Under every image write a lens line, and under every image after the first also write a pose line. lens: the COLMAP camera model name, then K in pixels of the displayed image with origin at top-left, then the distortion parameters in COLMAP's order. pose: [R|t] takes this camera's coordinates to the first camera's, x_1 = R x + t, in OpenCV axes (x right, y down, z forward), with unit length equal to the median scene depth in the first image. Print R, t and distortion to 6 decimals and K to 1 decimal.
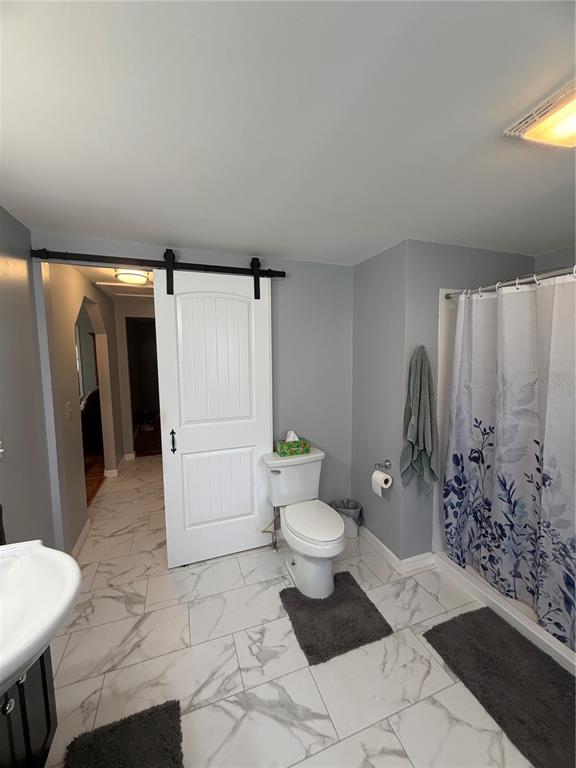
lens RADIAL K [[306.3, 0, 288.4], [0, 306.3, 380.8], [0, 0, 1]] dist [0.000132, 0.000476]
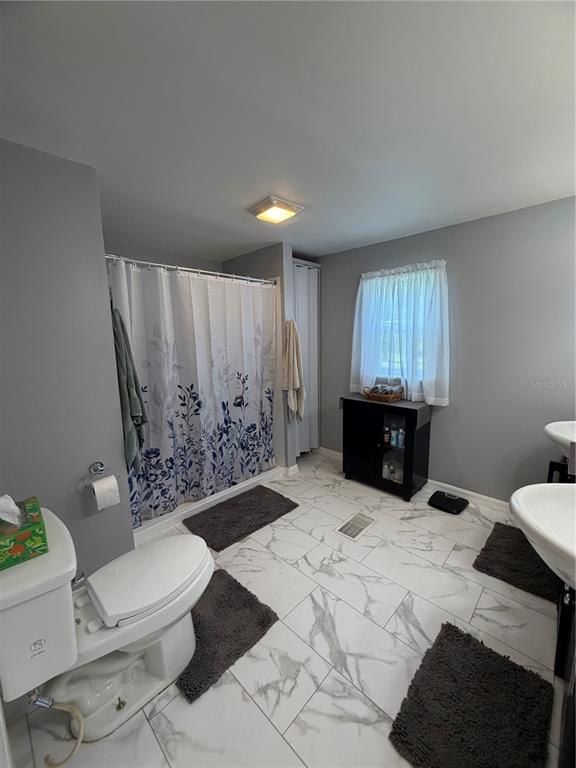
lens RADIAL K [[306.3, 0, 288.4], [0, 306.3, 380.8], [0, 0, 1]] dist [0.000132, 0.000476]
pose [[-0.438756, -0.115727, 0.891123, -0.744679], [0.097062, 0.979767, 0.175029, -0.026561], [-0.893349, 0.163289, -0.418646, 1.245533]]
